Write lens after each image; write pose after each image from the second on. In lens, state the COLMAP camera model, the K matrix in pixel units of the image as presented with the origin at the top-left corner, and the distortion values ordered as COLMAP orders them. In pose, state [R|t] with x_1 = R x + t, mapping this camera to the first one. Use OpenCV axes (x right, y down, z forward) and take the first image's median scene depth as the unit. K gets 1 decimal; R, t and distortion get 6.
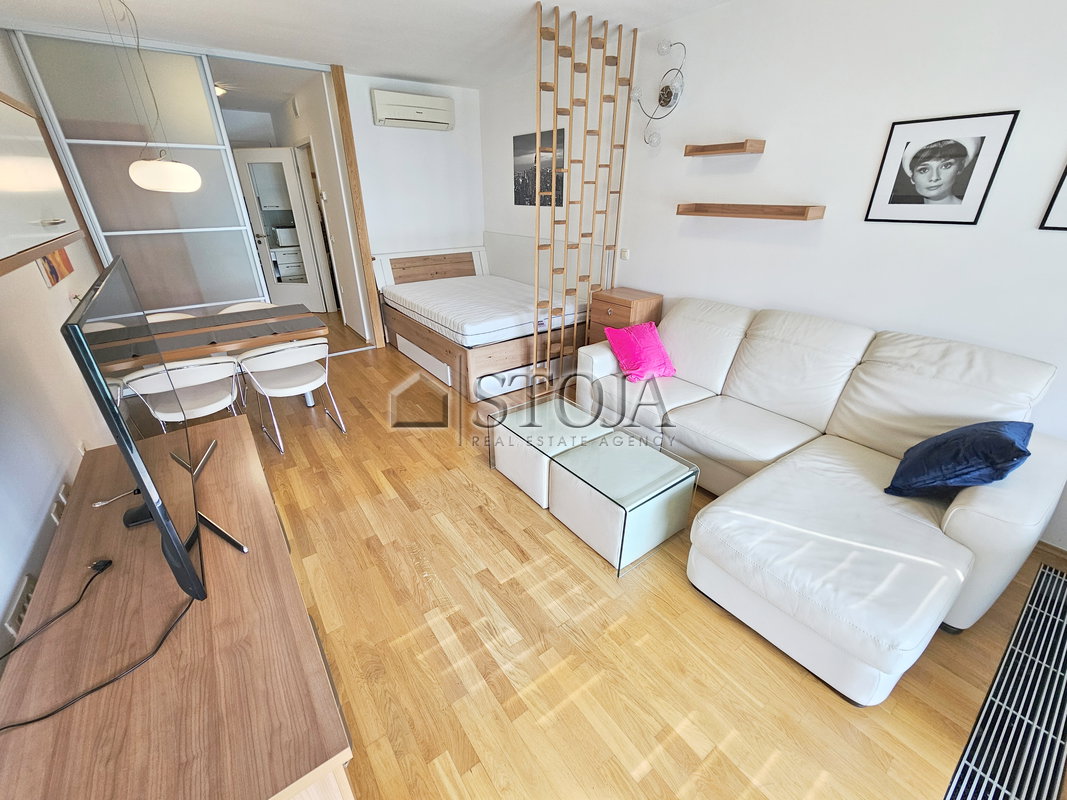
lens RADIAL K [[436.3, 0, 533.9], [0, 436.3, 398.7], [0, 0, 1]] dist [0.006428, -0.002283]
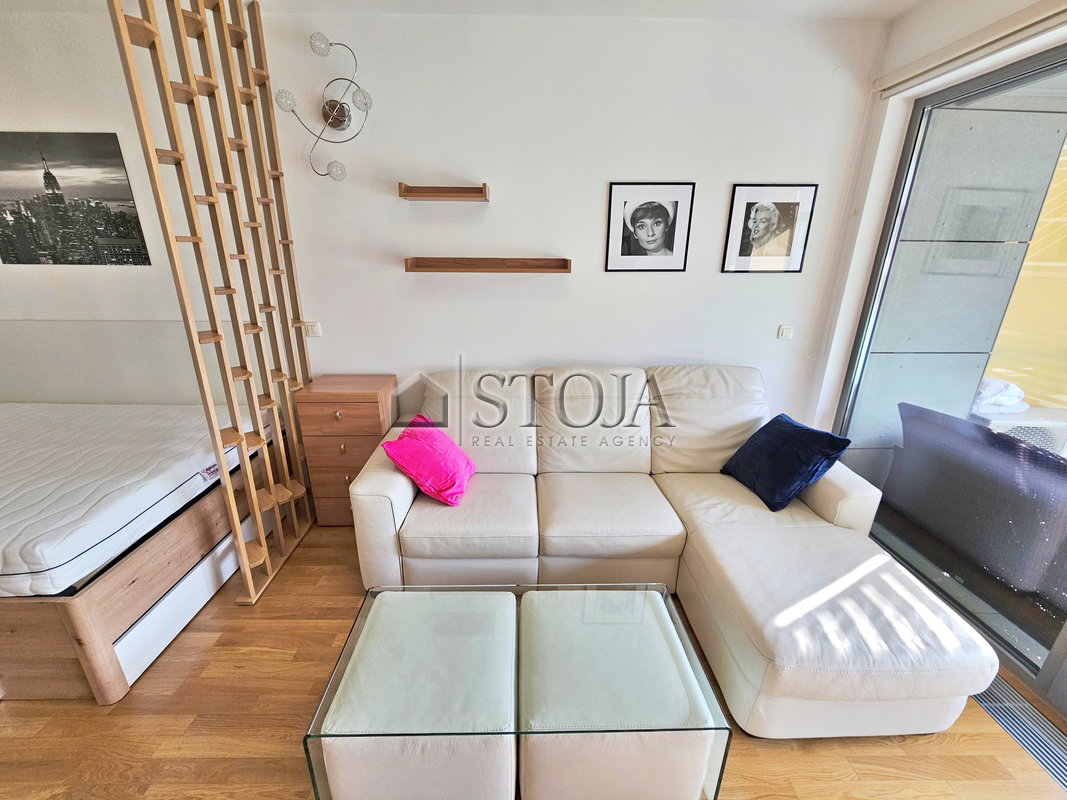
lens RADIAL K [[436.3, 0, 526.4], [0, 436.3, 401.6], [0, 0, 1]] dist [0.006428, -0.002283]
pose [[0.591595, -0.265306, 0.761333, -0.255956], [0.339134, 0.938589, 0.063550, -0.265410], [-0.731439, 0.220598, 0.645239, 0.578760]]
